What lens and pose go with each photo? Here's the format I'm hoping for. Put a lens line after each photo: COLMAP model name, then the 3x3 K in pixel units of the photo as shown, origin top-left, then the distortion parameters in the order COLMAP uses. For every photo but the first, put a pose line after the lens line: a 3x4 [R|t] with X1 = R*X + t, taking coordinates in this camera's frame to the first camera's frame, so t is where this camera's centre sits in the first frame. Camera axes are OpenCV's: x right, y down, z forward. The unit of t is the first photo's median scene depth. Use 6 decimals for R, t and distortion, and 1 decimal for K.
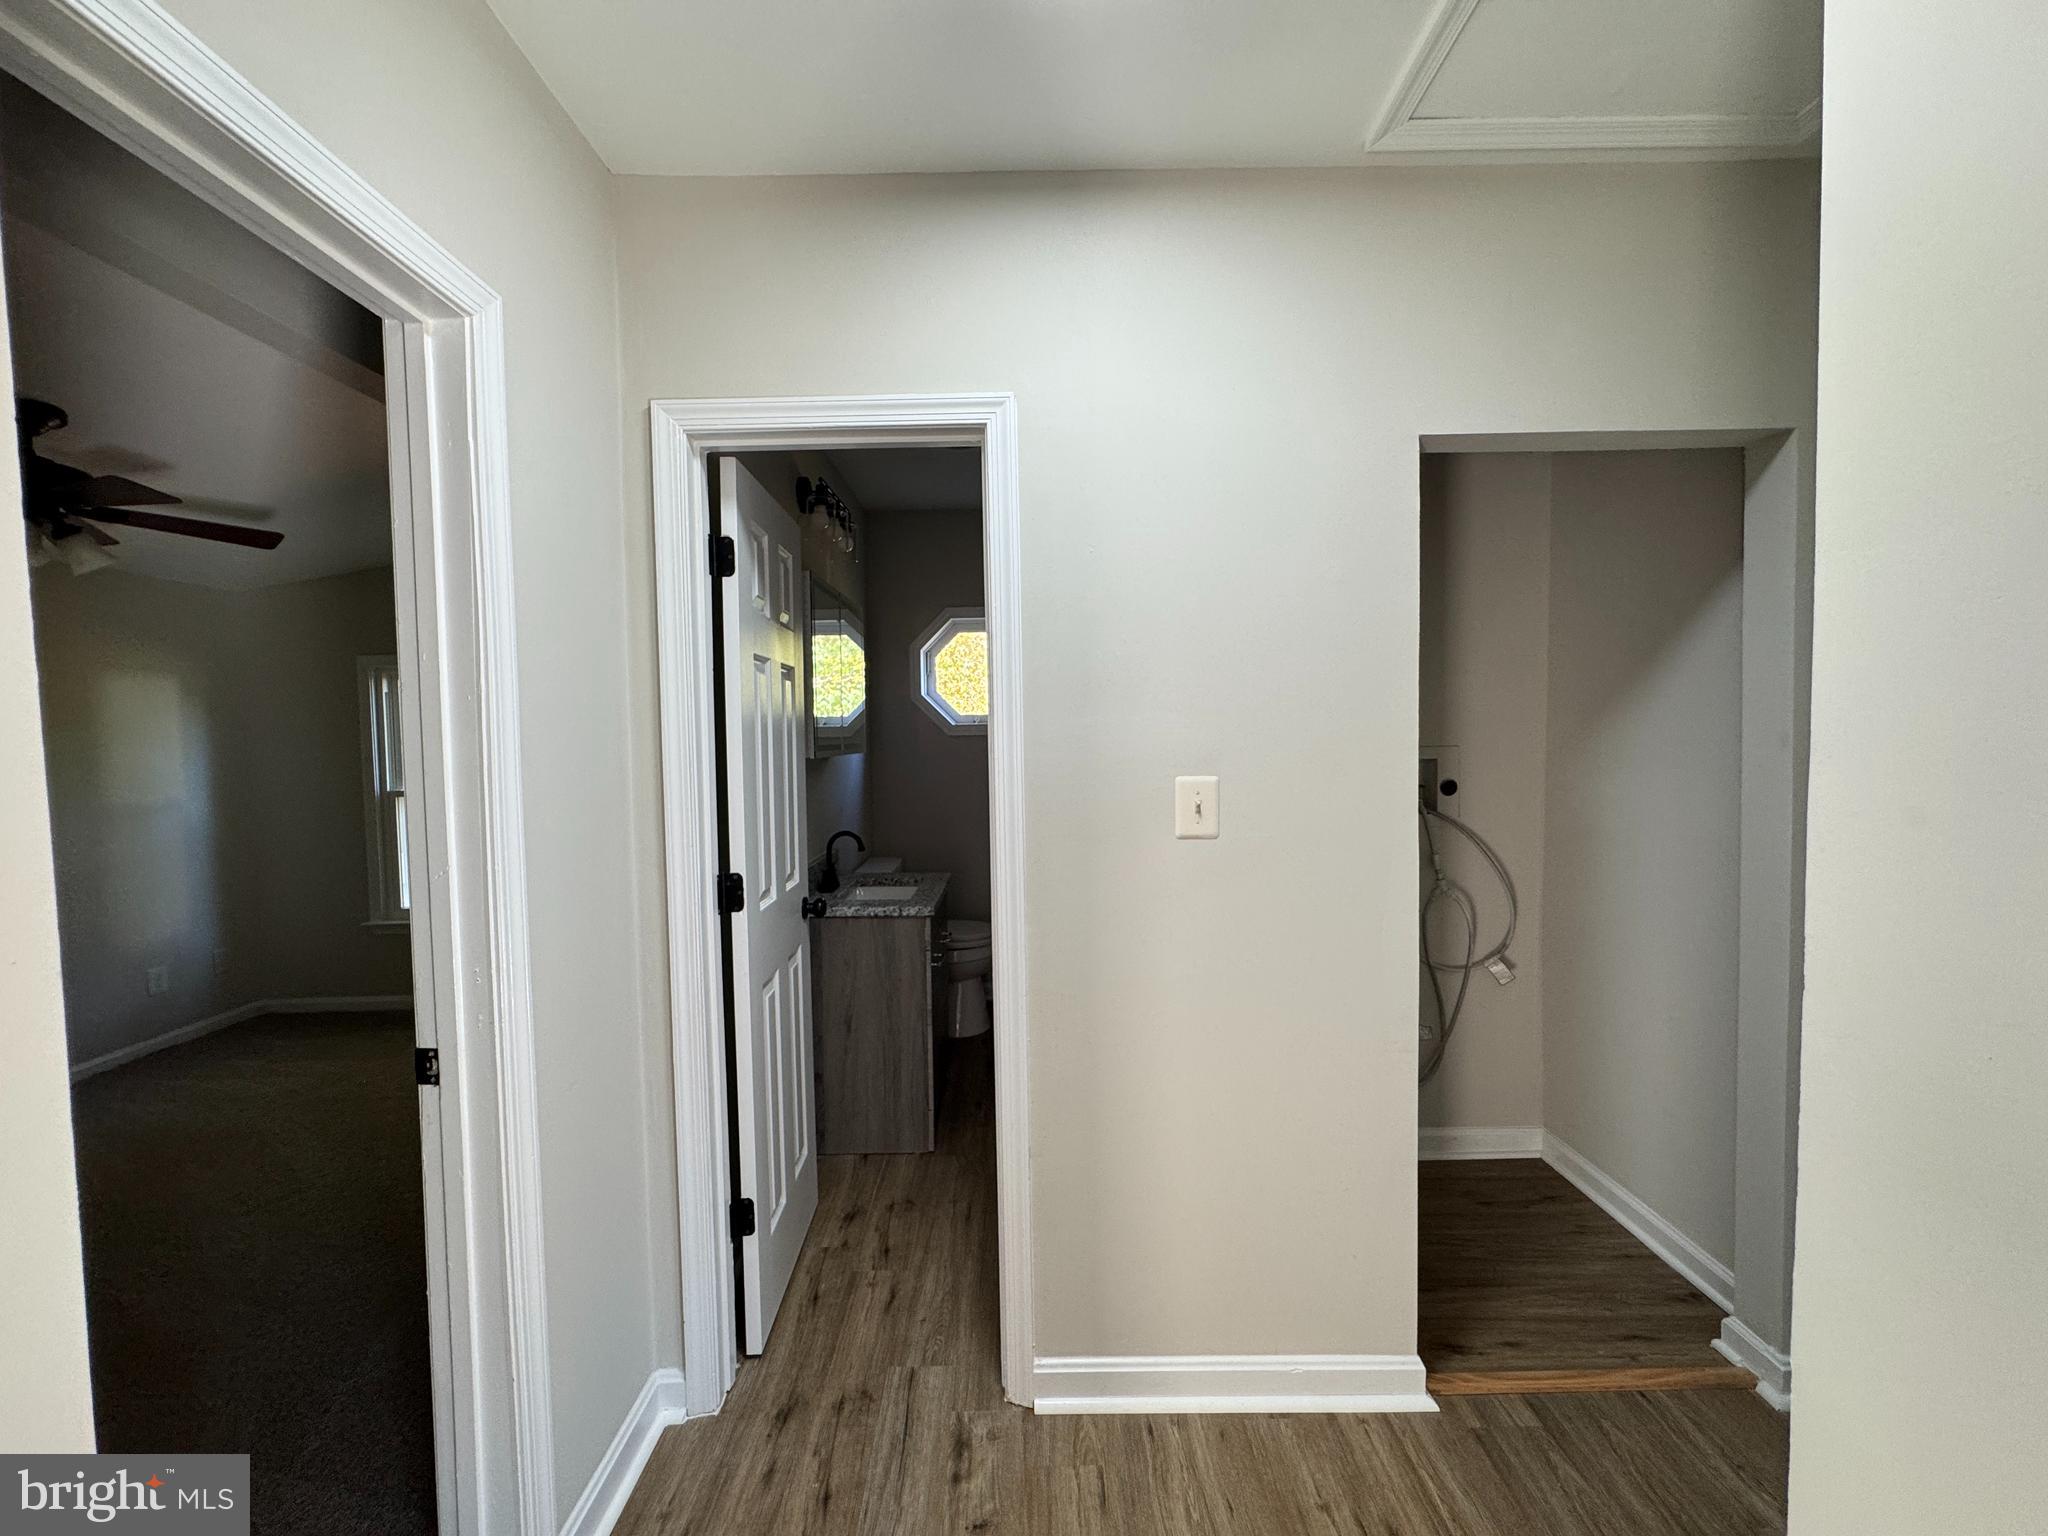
lens RADIAL K [[820.0, 0, 1017.7], [0, 820.0, 766.1], [0, 0, 1]] dist [-0.003198, -0.000260]
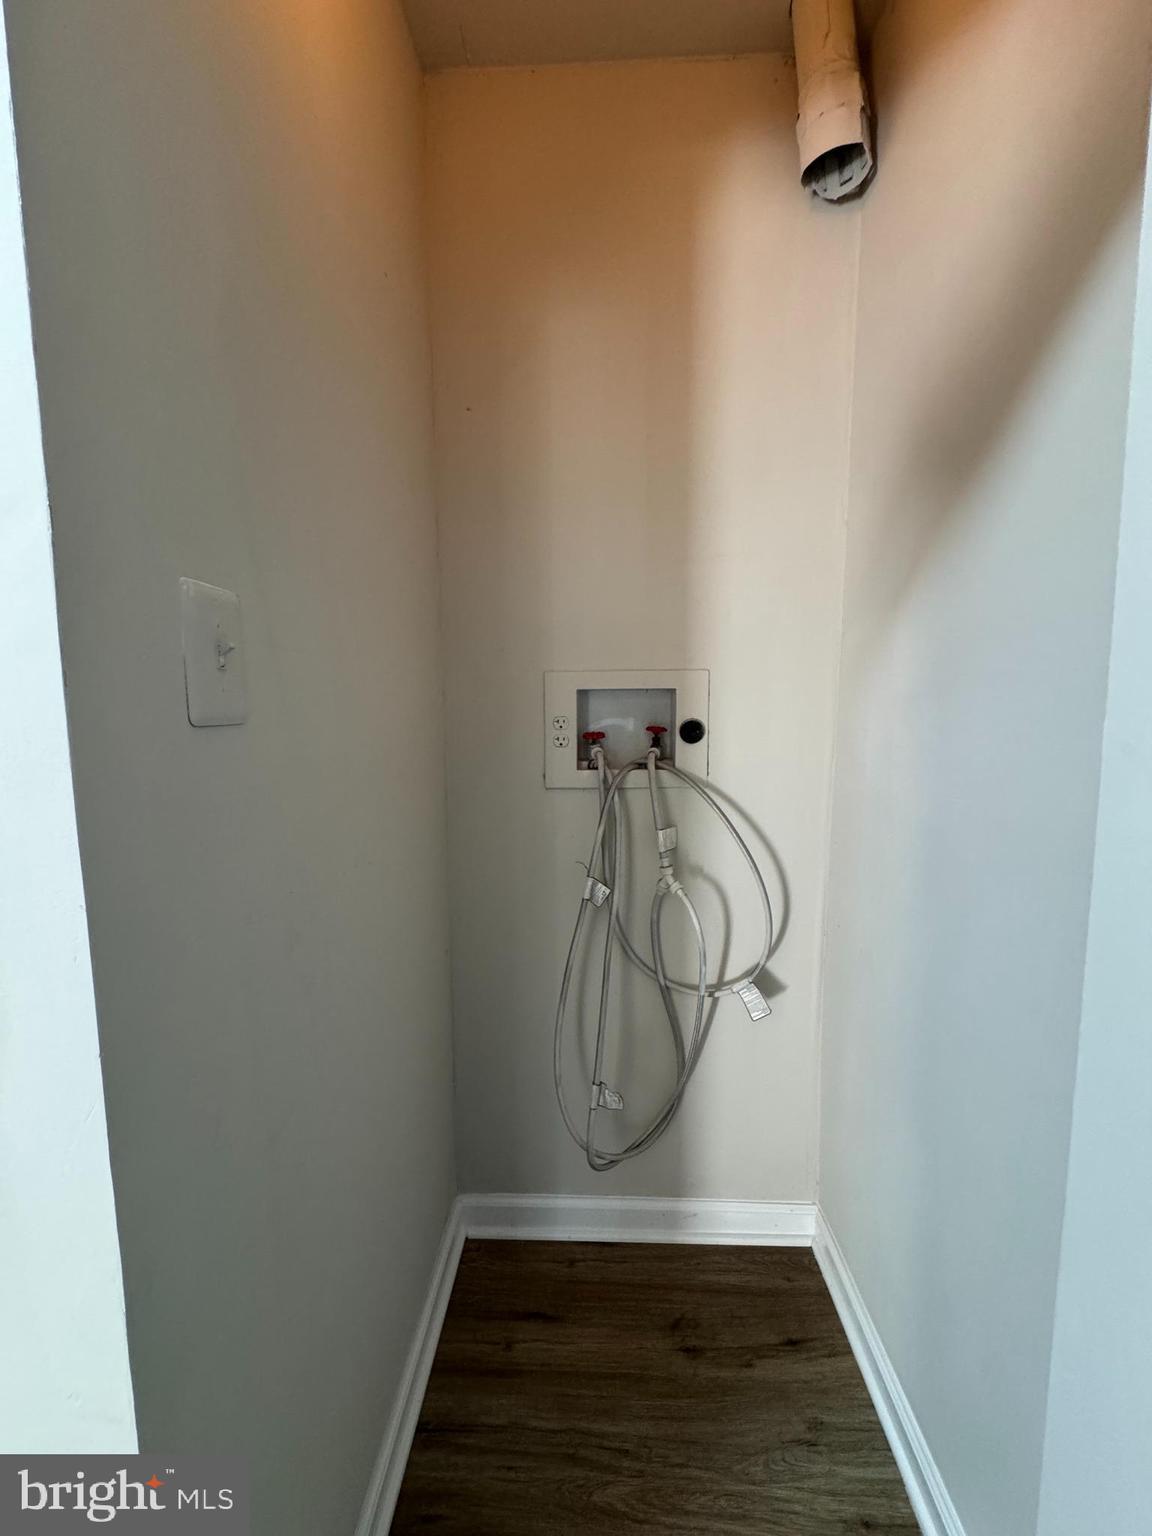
lens RADIAL K [[615.0, 0, 579.6], [0, 615.0, 769.9], [0, 0, 1]] dist [-0.003198, -0.000260]
pose [[0.999536, 0.016214, -0.025793, 0.446596], [-0.014478, 0.997707, 0.066118, 0.025386], [0.026806, -0.065714, 0.997478, 0.486621]]
